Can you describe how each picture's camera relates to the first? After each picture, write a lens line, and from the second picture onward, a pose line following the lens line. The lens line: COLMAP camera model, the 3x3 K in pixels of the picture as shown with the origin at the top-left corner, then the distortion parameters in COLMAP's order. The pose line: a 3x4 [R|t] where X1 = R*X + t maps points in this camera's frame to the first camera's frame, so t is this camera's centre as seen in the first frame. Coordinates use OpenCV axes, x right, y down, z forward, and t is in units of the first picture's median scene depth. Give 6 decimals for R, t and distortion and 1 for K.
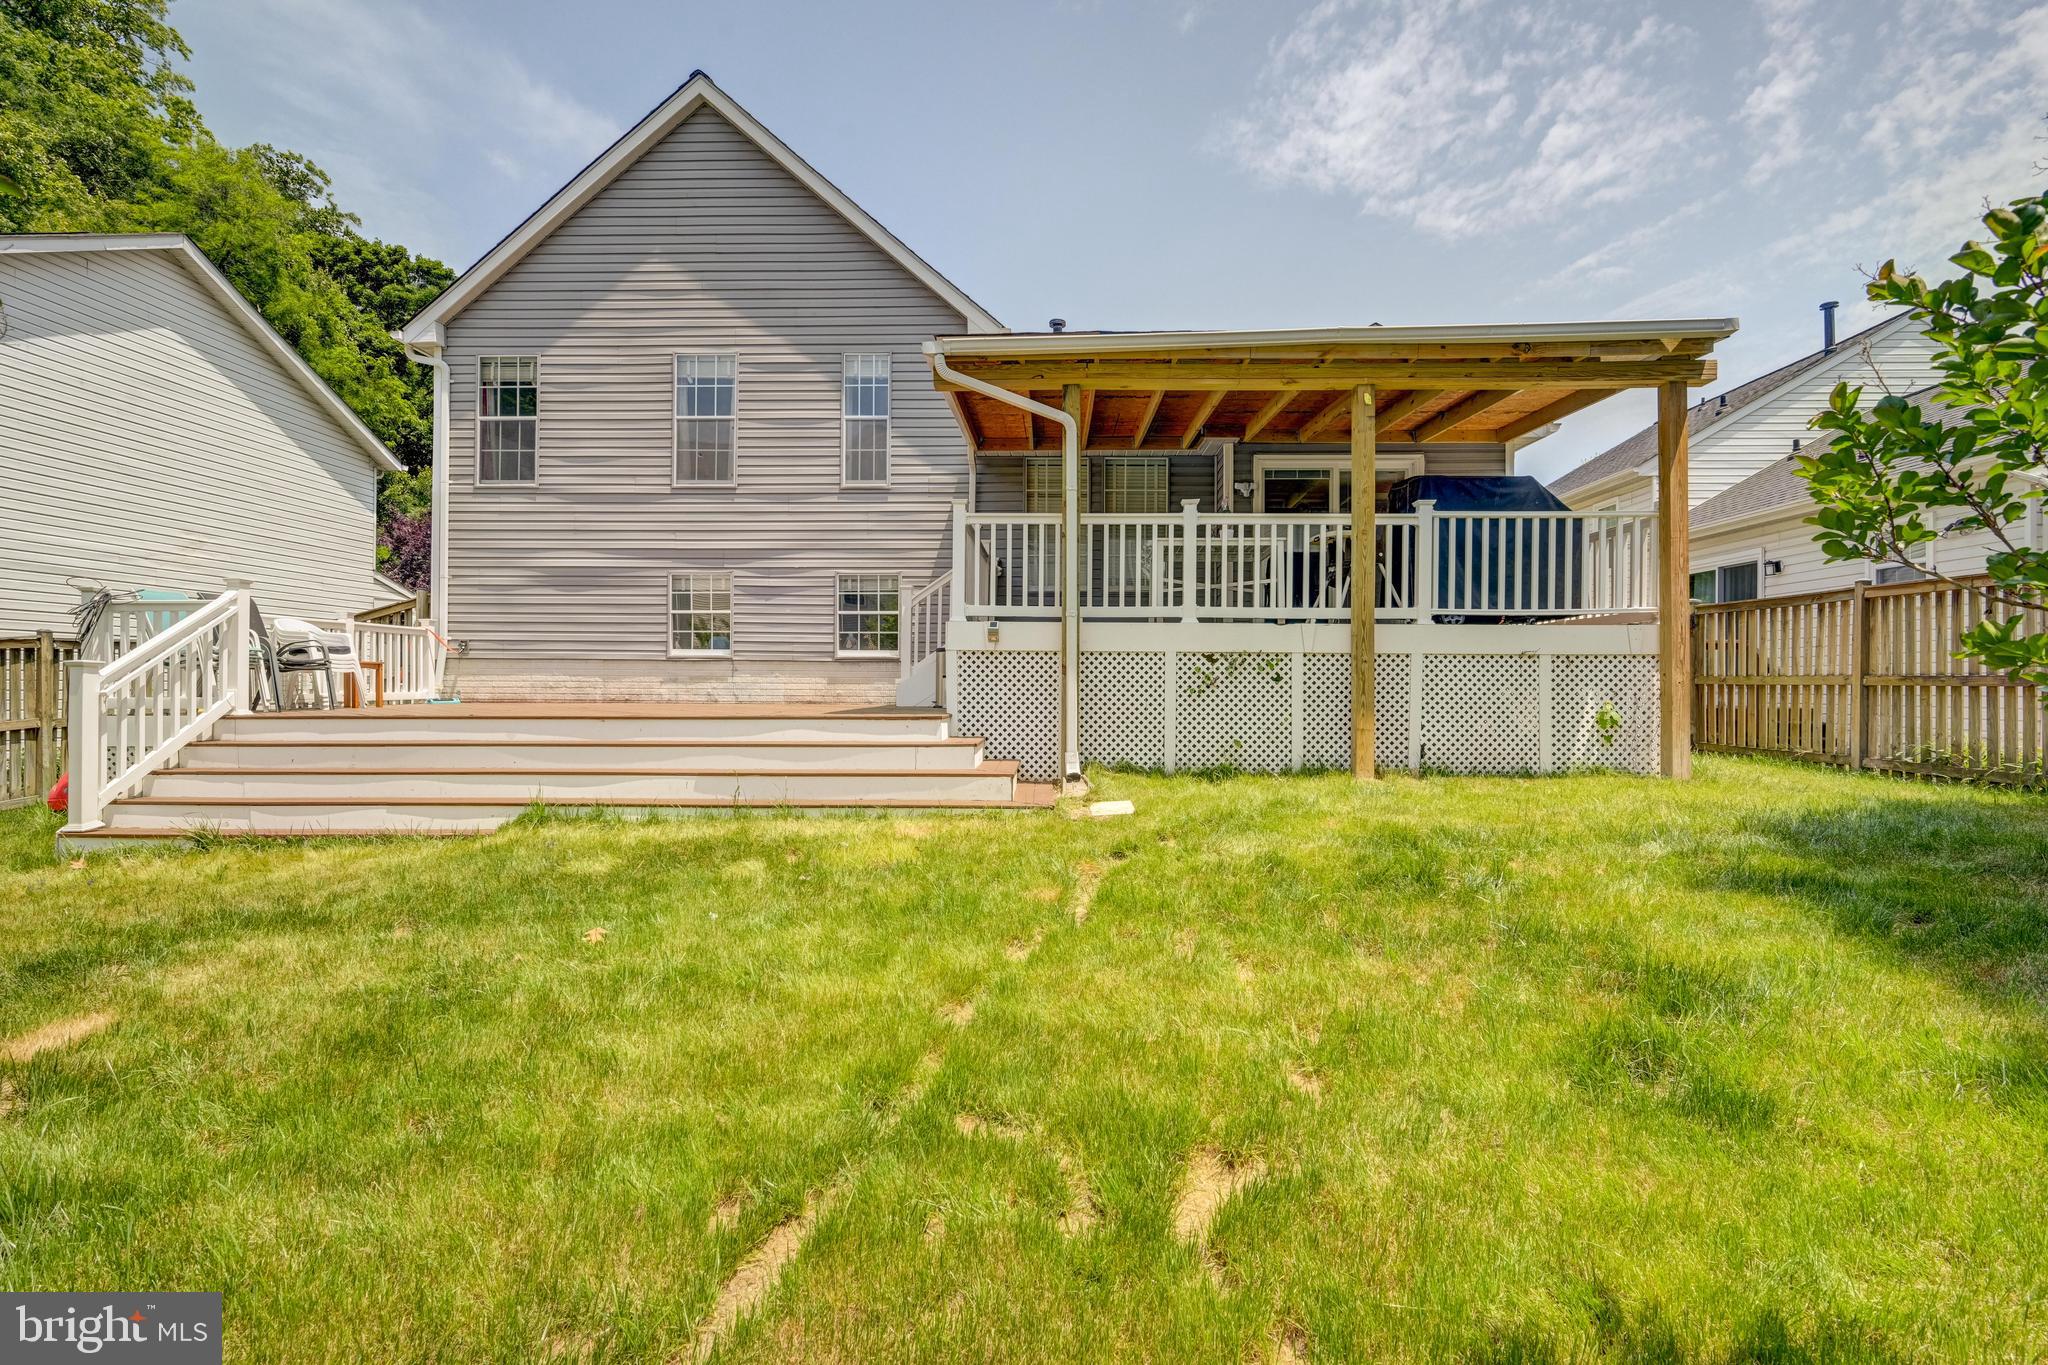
lens RADIAL K [[962.9, 0, 1033.9], [0, 962.9, 684.2], [0, 0, 1]] dist [-0.001326, -0.000070]
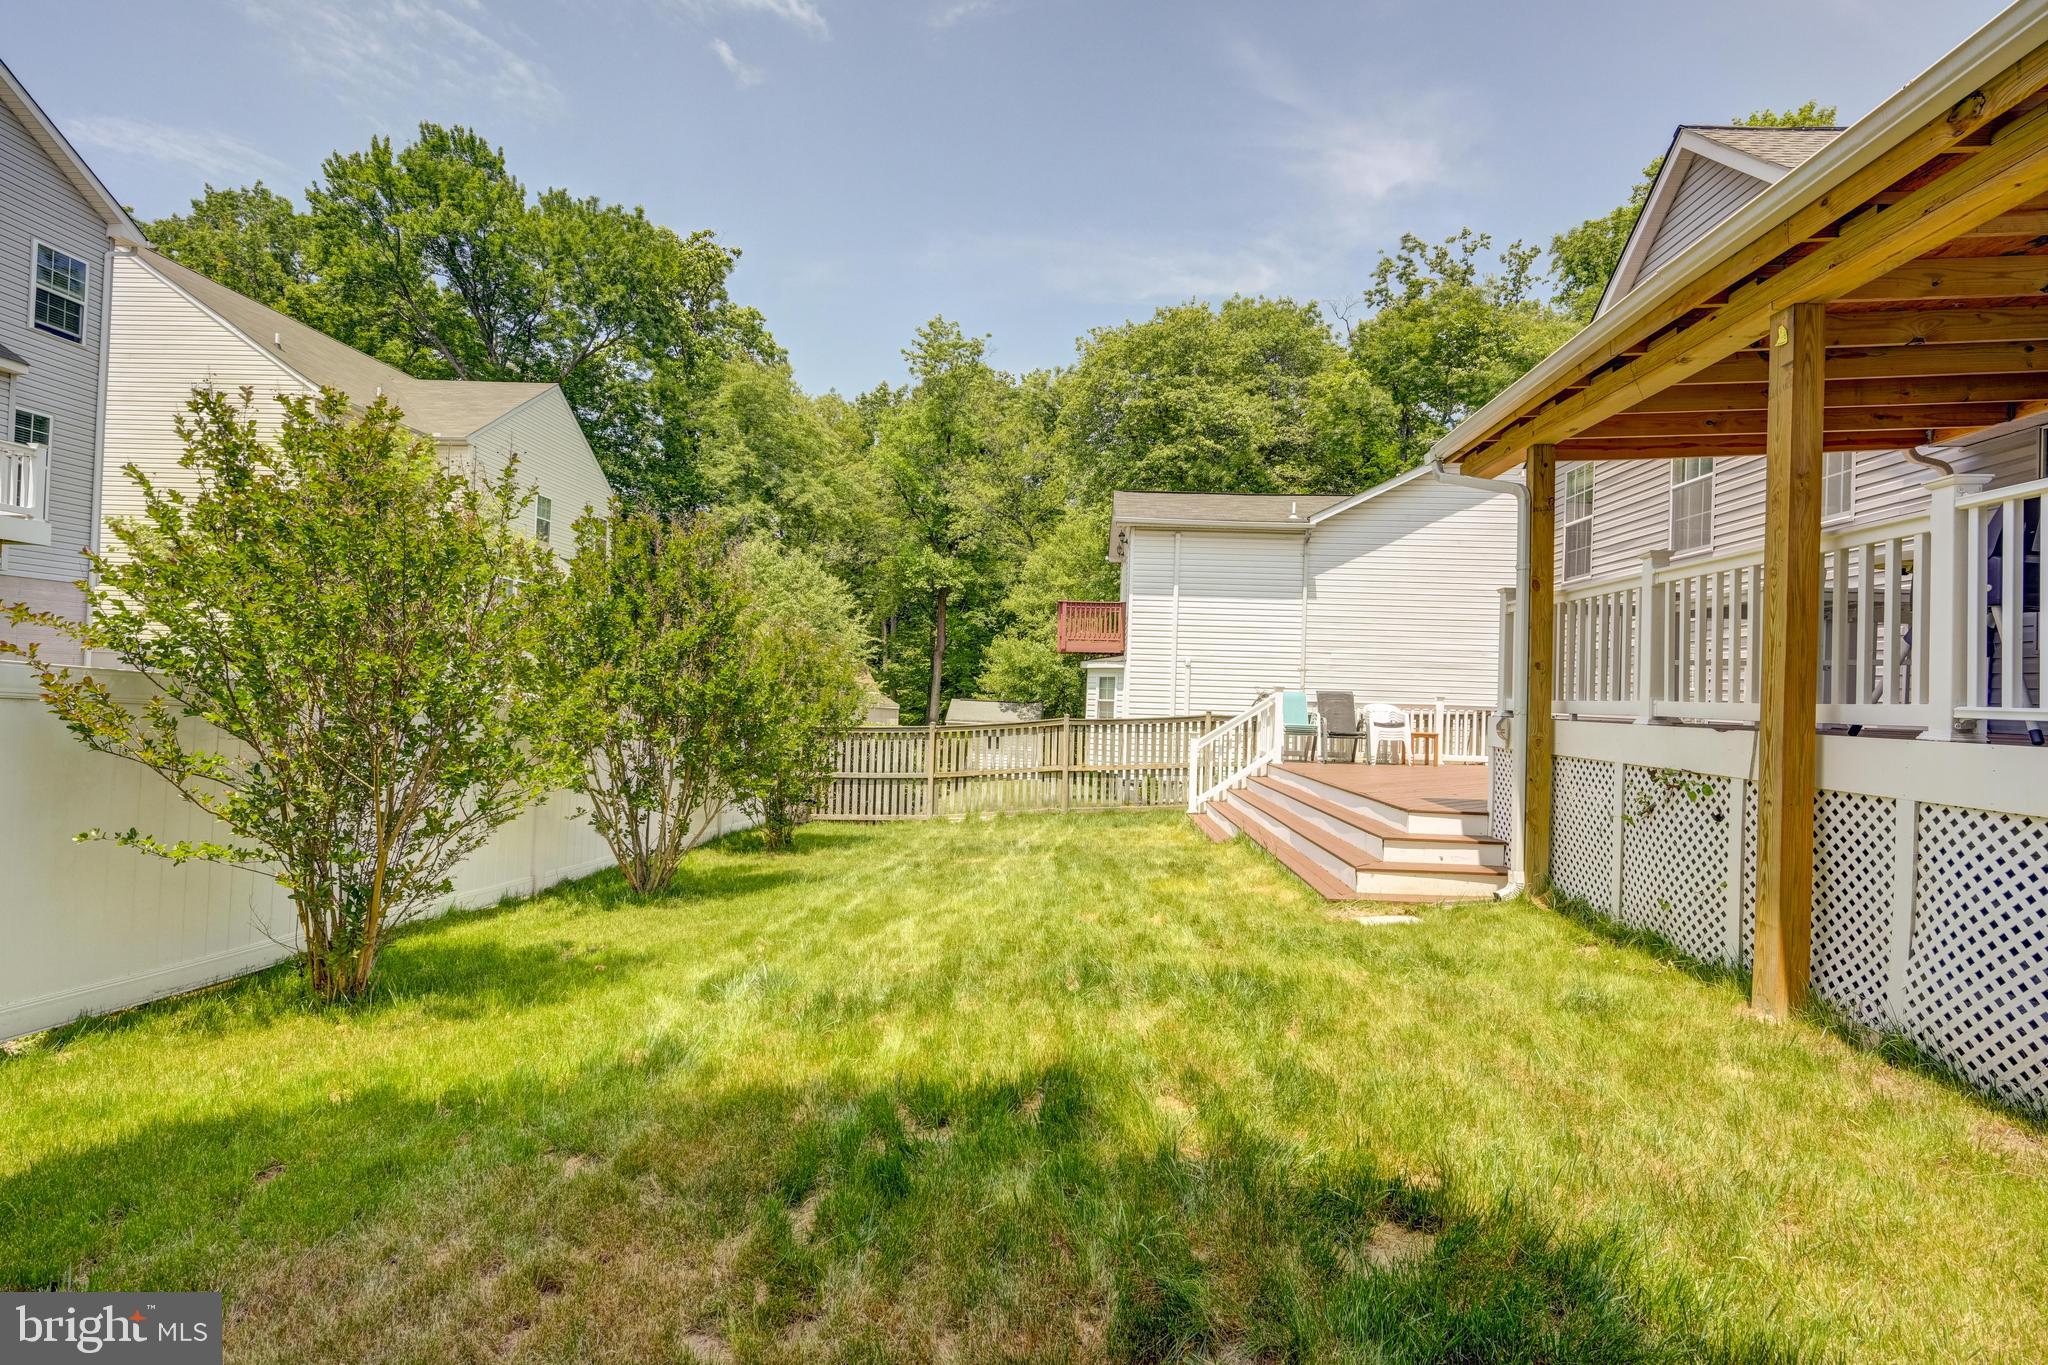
lens RADIAL K [[962.9, 0, 1033.9], [0, 962.9, 684.2], [0, 0, 1]] dist [-0.001326, -0.000070]
pose [[-0.027995, -0.017353, -0.999457, 0.852399], [-0.026317, 0.999516, -0.016617, -0.066617], [0.999262, 0.025837, -0.028438, 0.548509]]
